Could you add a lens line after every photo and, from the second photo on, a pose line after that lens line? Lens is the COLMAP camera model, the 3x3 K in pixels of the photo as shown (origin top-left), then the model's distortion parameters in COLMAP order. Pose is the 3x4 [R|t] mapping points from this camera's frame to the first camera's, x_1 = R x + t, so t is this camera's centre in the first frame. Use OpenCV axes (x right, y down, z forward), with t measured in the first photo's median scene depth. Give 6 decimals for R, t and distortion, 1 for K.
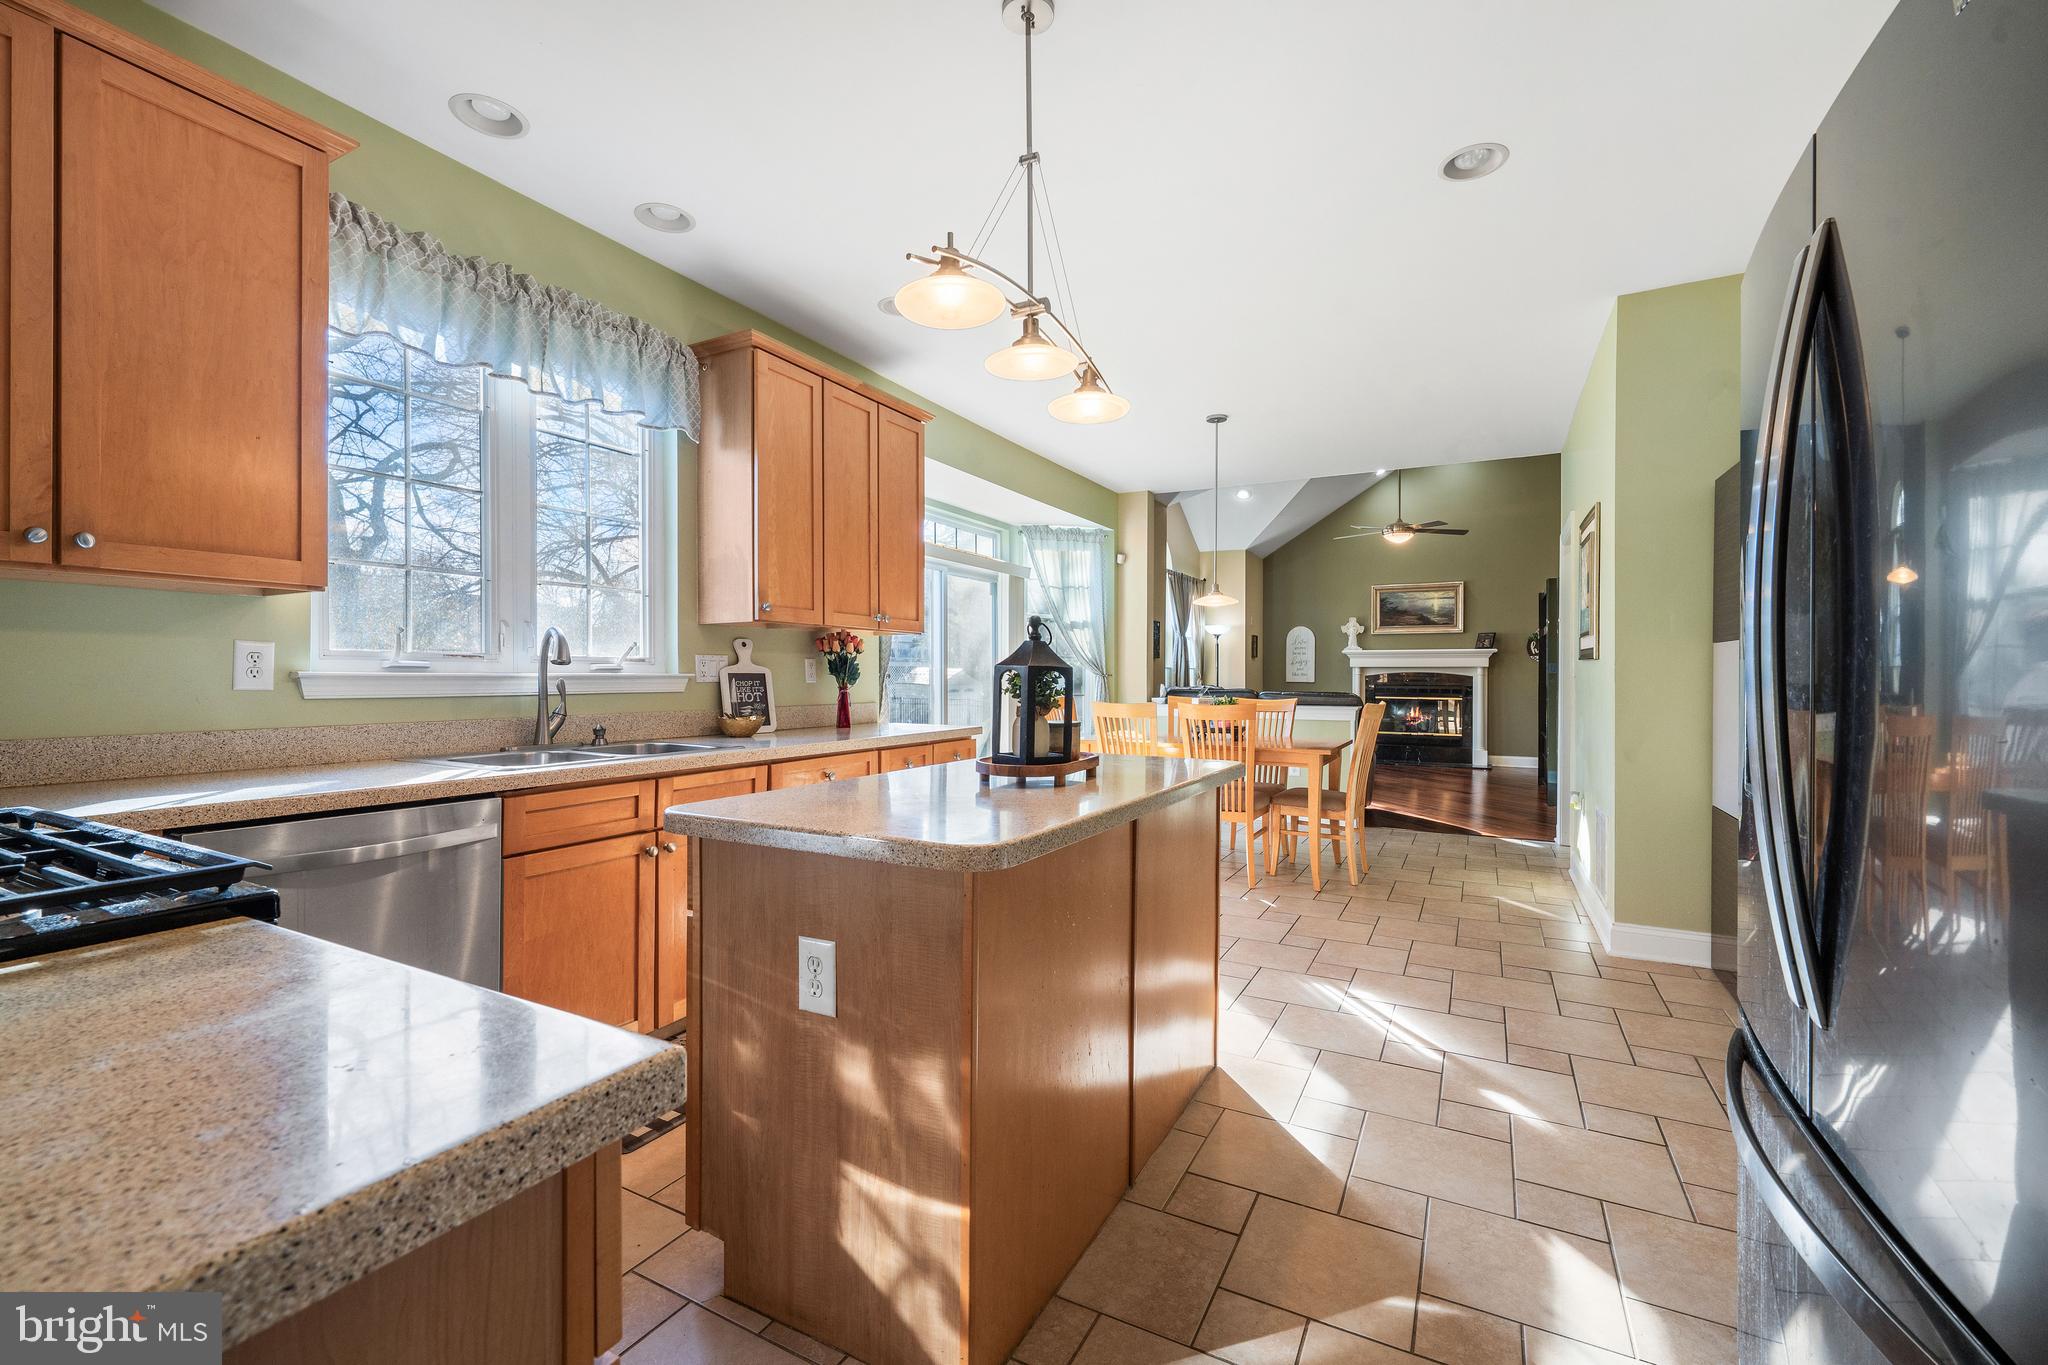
lens RADIAL K [[847.1, 0, 1024.9], [0, 847.1, 672.5], [0, 0, 1]] dist [-0.000587, -0.001328]
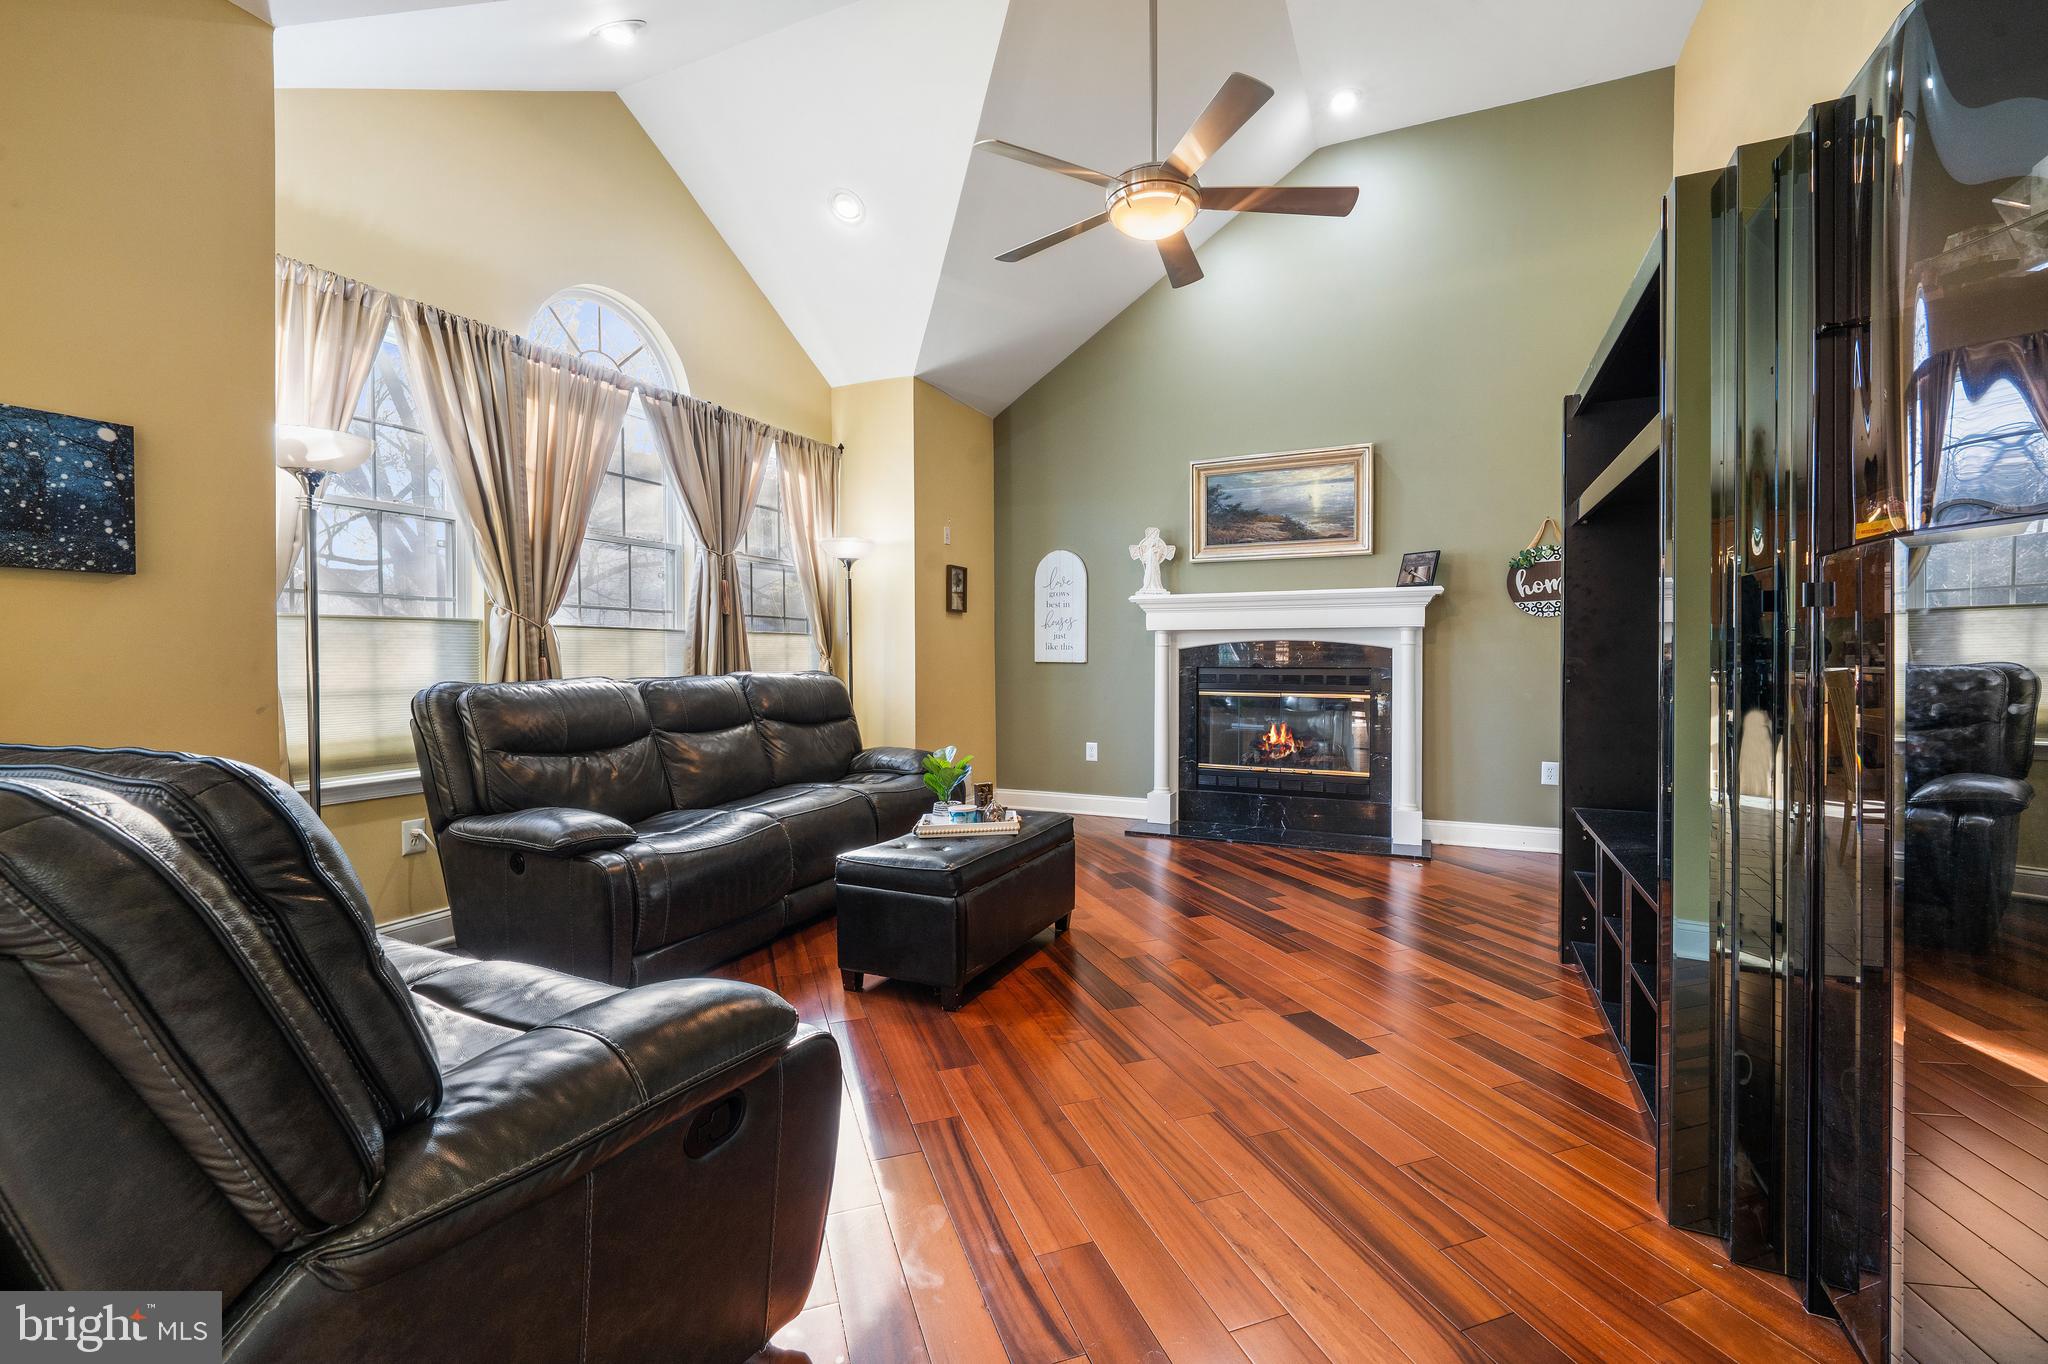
lens RADIAL K [[847.1, 0, 1035.7], [0, 847.1, 660.2], [0, 0, 1]] dist [-0.000587, -0.001328]
pose [[0.998146, -0.005850, 0.060584, 0.311294], [0.005343, 0.999949, 0.008539, 0.006100], [-0.060631, -0.008200, 0.998127, 0.559098]]
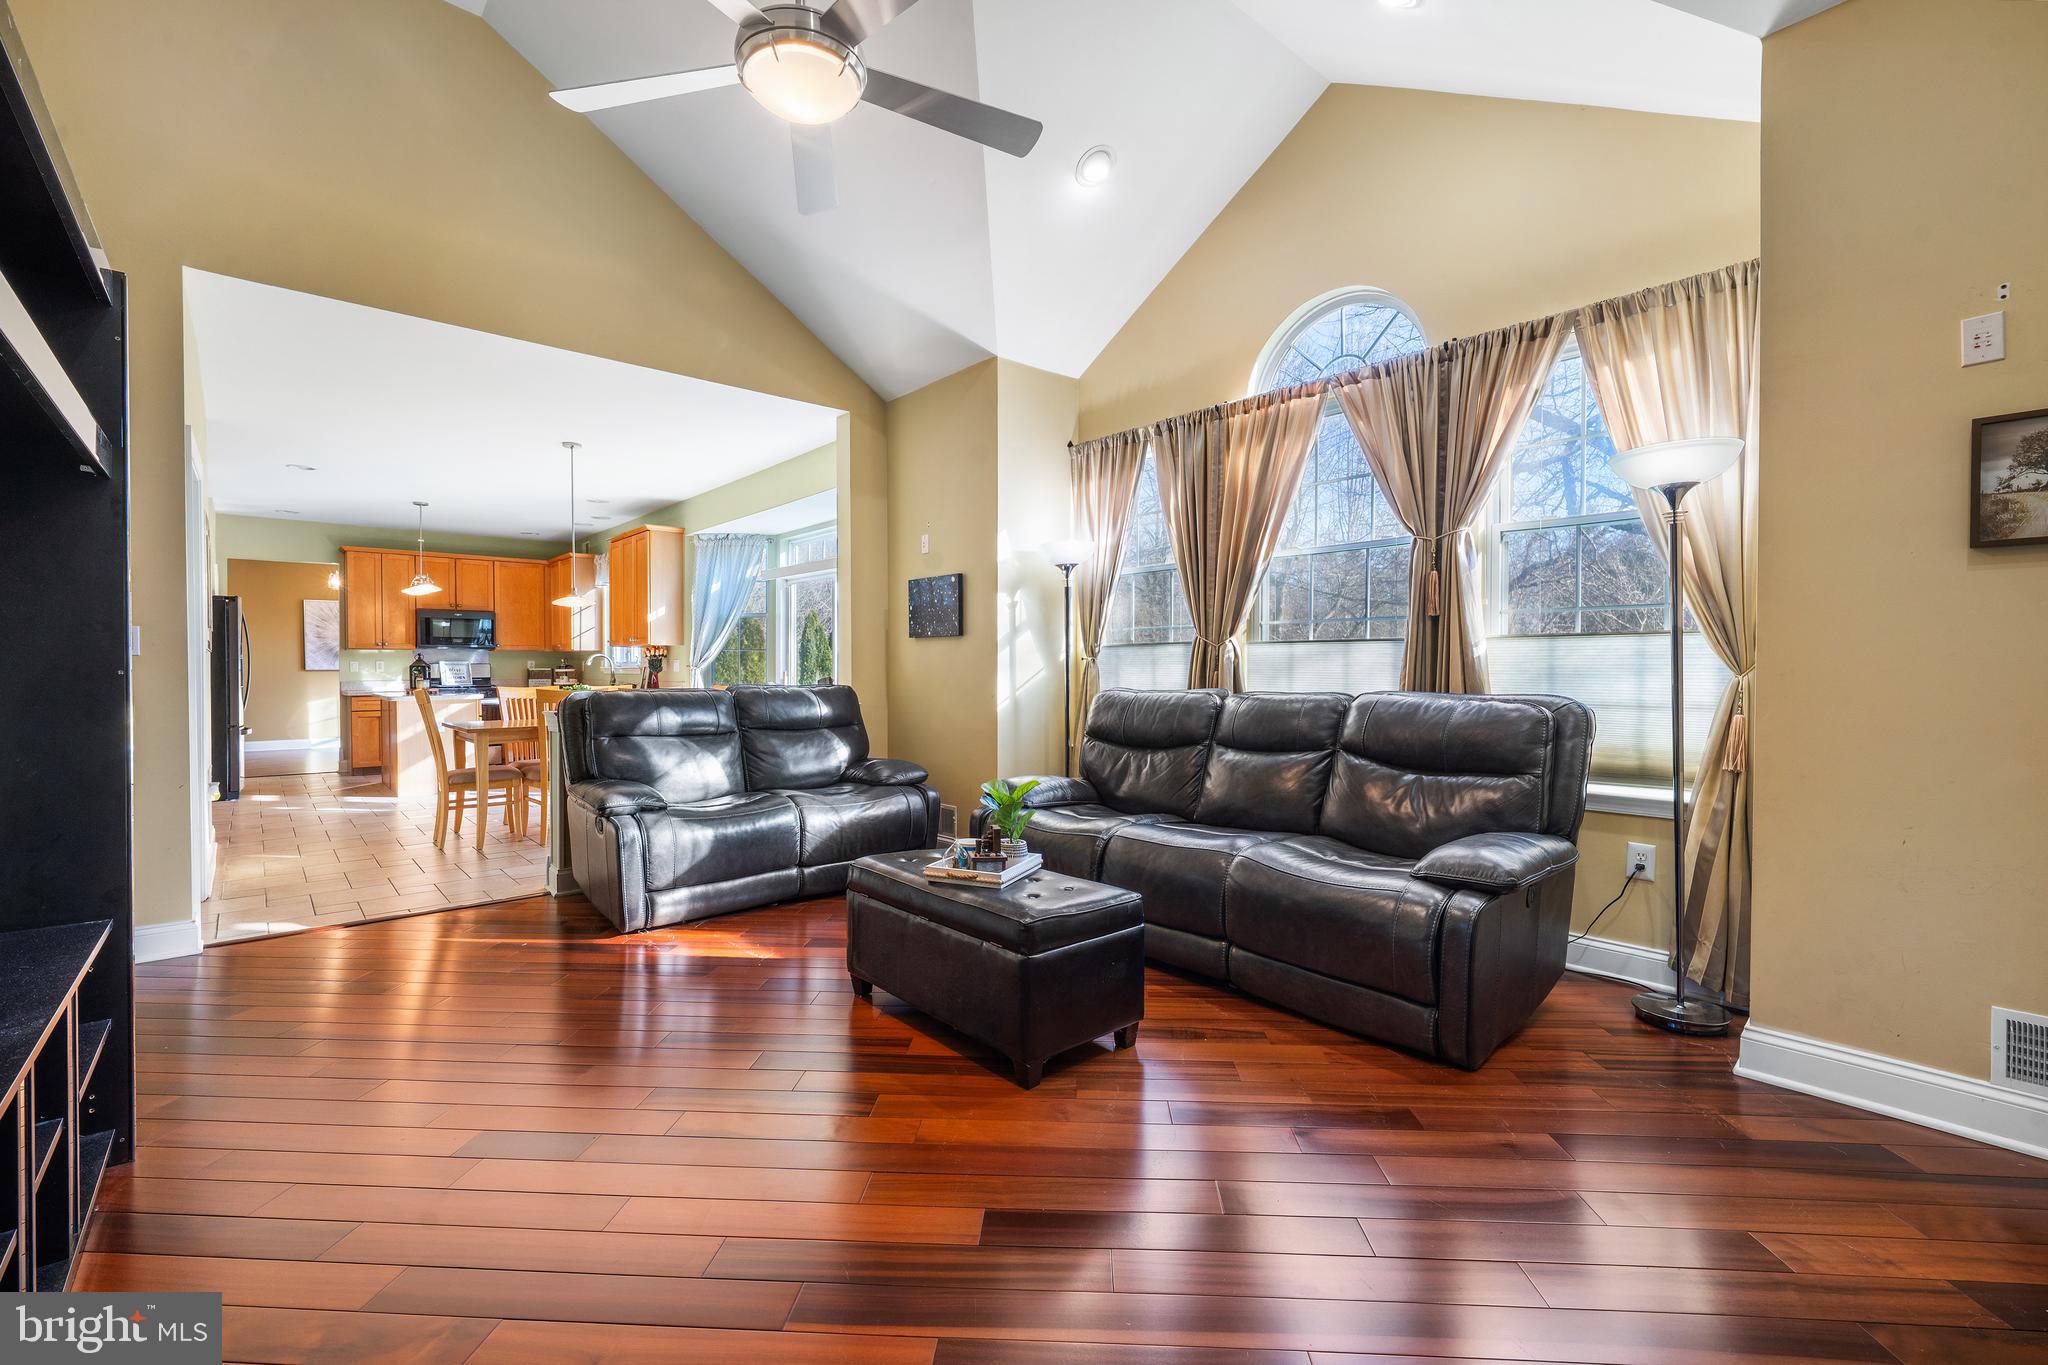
lens RADIAL K [[847.1, 0, 1013.8], [0, 847.1, 675.3], [0, 0, 1]] dist [-0.000587, -0.001328]
pose [[-0.334684, 0.007112, -0.942304, 0.537718], [0.006458, 0.999965, 0.005254, 0.006664], [0.942308, -0.004327, -0.334718, 0.938749]]
